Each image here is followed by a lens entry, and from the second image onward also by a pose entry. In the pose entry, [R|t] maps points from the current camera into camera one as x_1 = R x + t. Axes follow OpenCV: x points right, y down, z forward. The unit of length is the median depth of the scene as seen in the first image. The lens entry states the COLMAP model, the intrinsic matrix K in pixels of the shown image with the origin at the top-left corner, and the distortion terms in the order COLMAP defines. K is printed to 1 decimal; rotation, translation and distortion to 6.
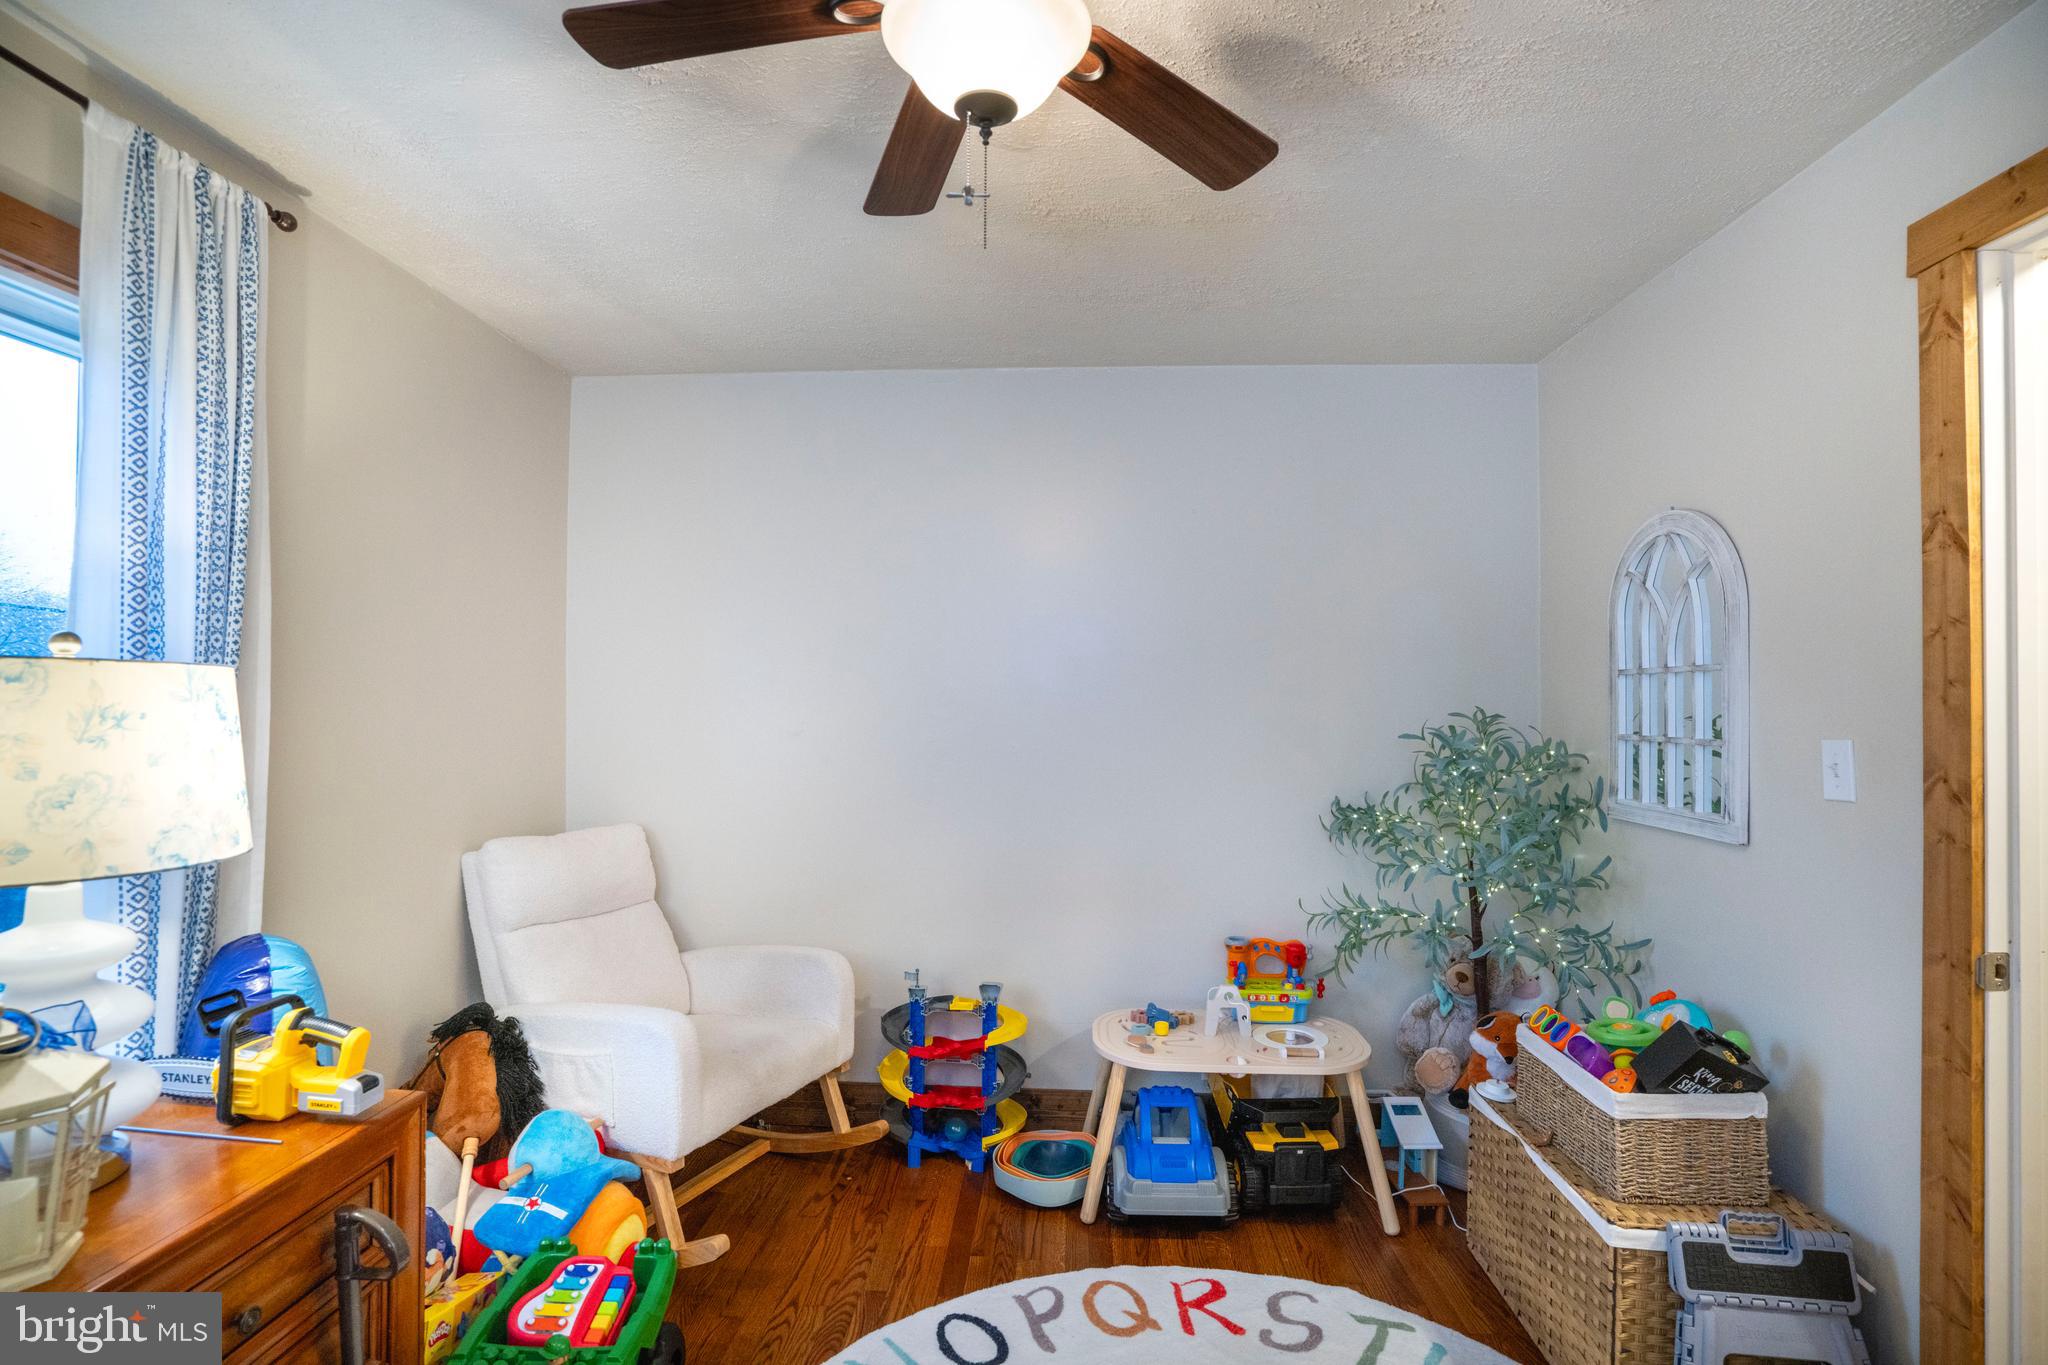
lens RADIAL K [[947.3, 0, 1014.0], [0, 947.3, 686.7], [0, 0, 1]] dist [-0.058848, 0.022643]
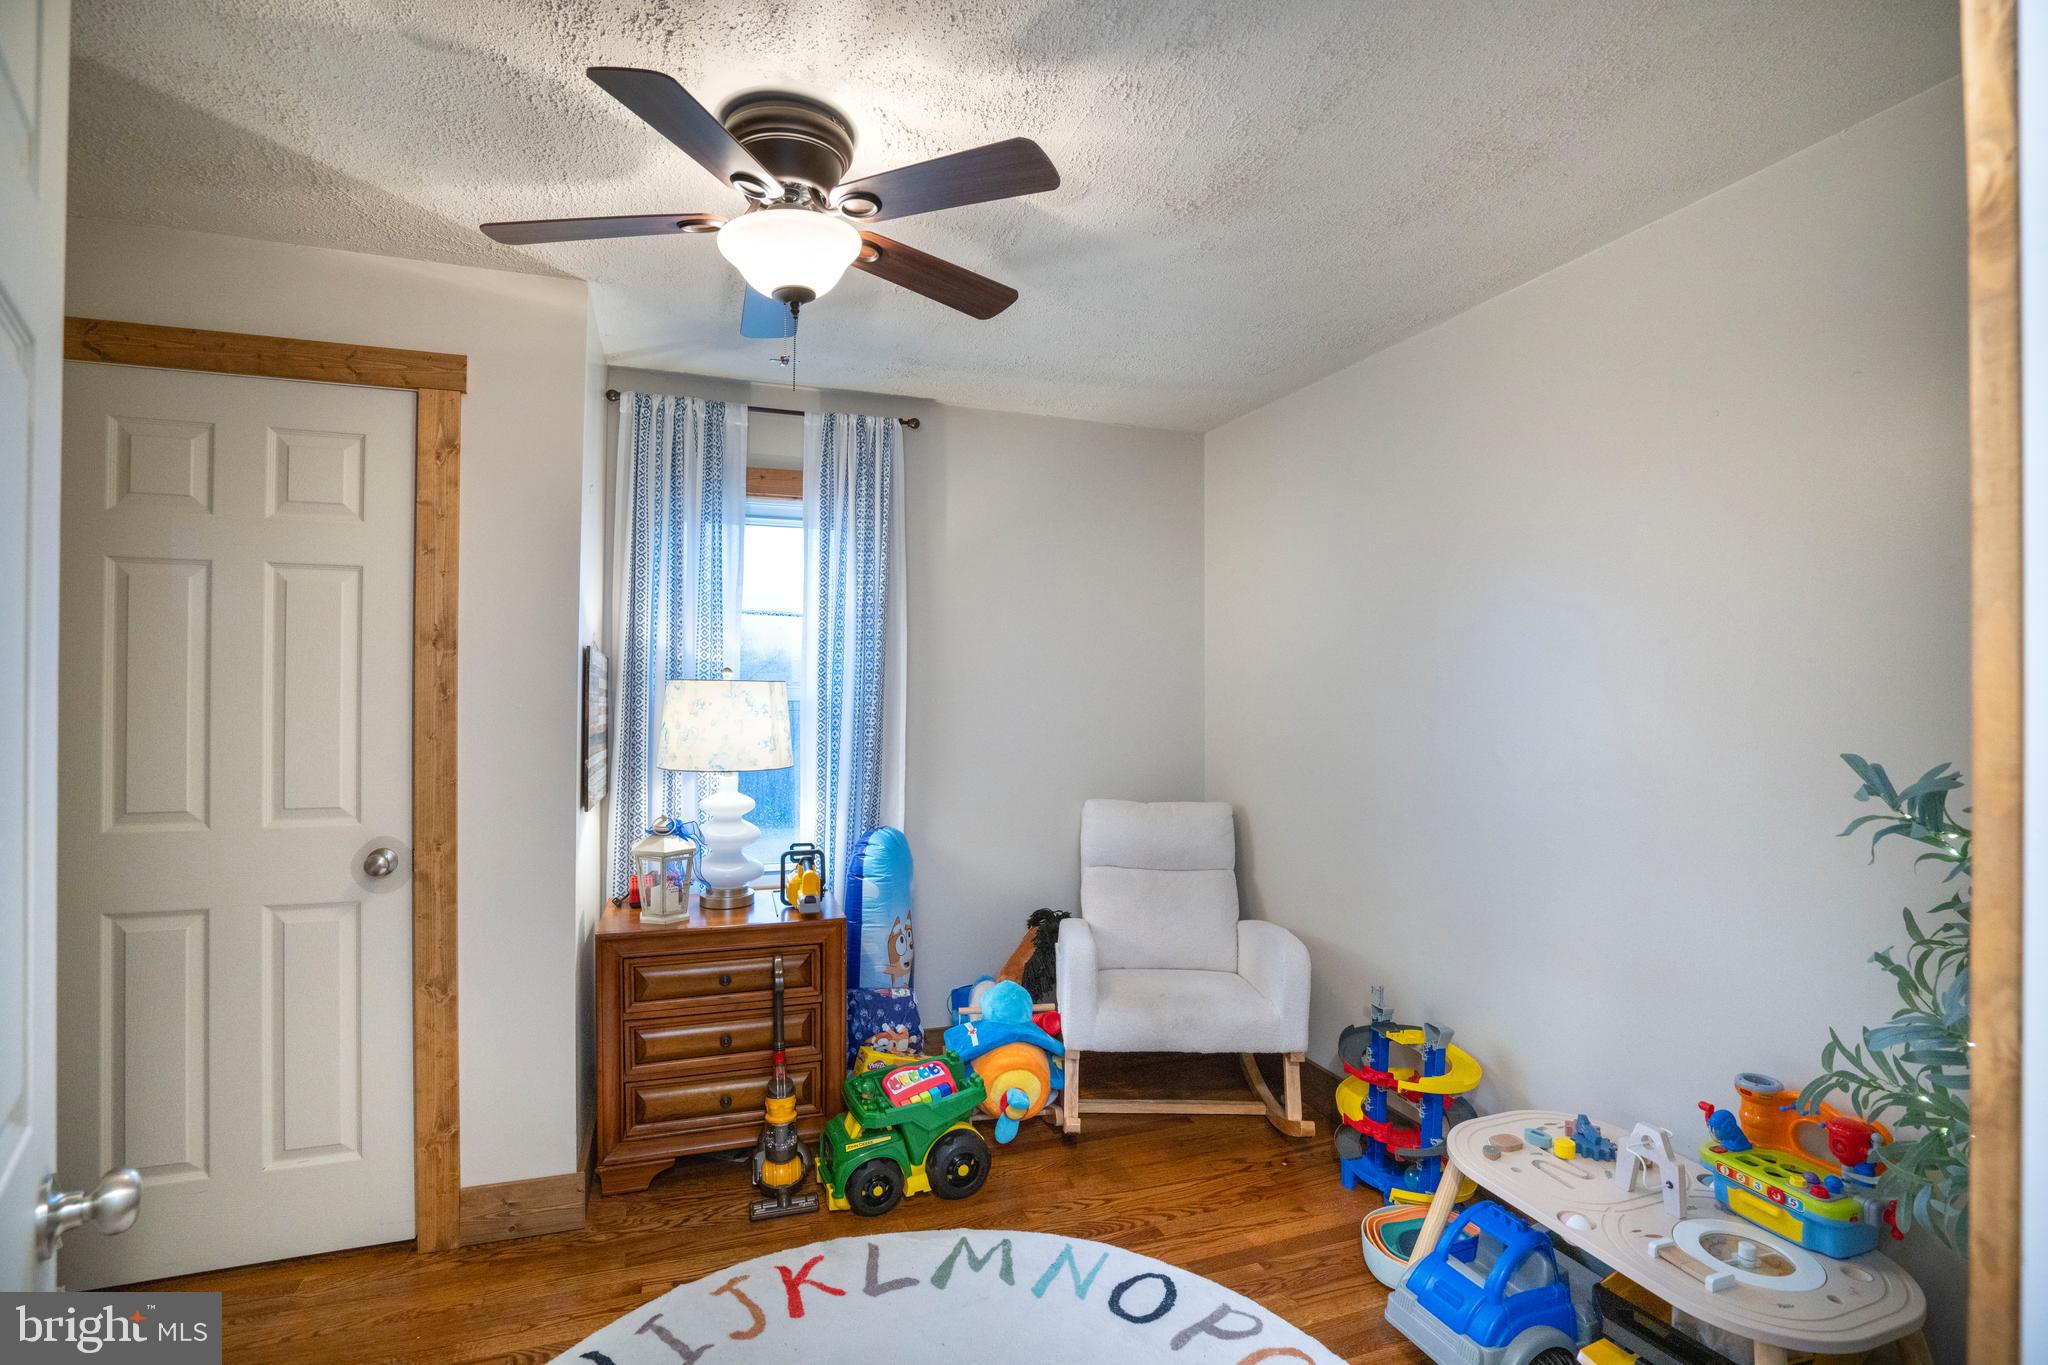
lens RADIAL K [[947.3, 0, 1013.2], [0, 947.3, 685.8], [0, 0, 1]] dist [-0.058848, 0.022643]
pose [[0.391864, -0.009201, -0.919977, 0.919949], [0.010596, 0.999929, -0.005487, 0.004465], [0.919962, -0.007598, 0.391933, 0.461871]]
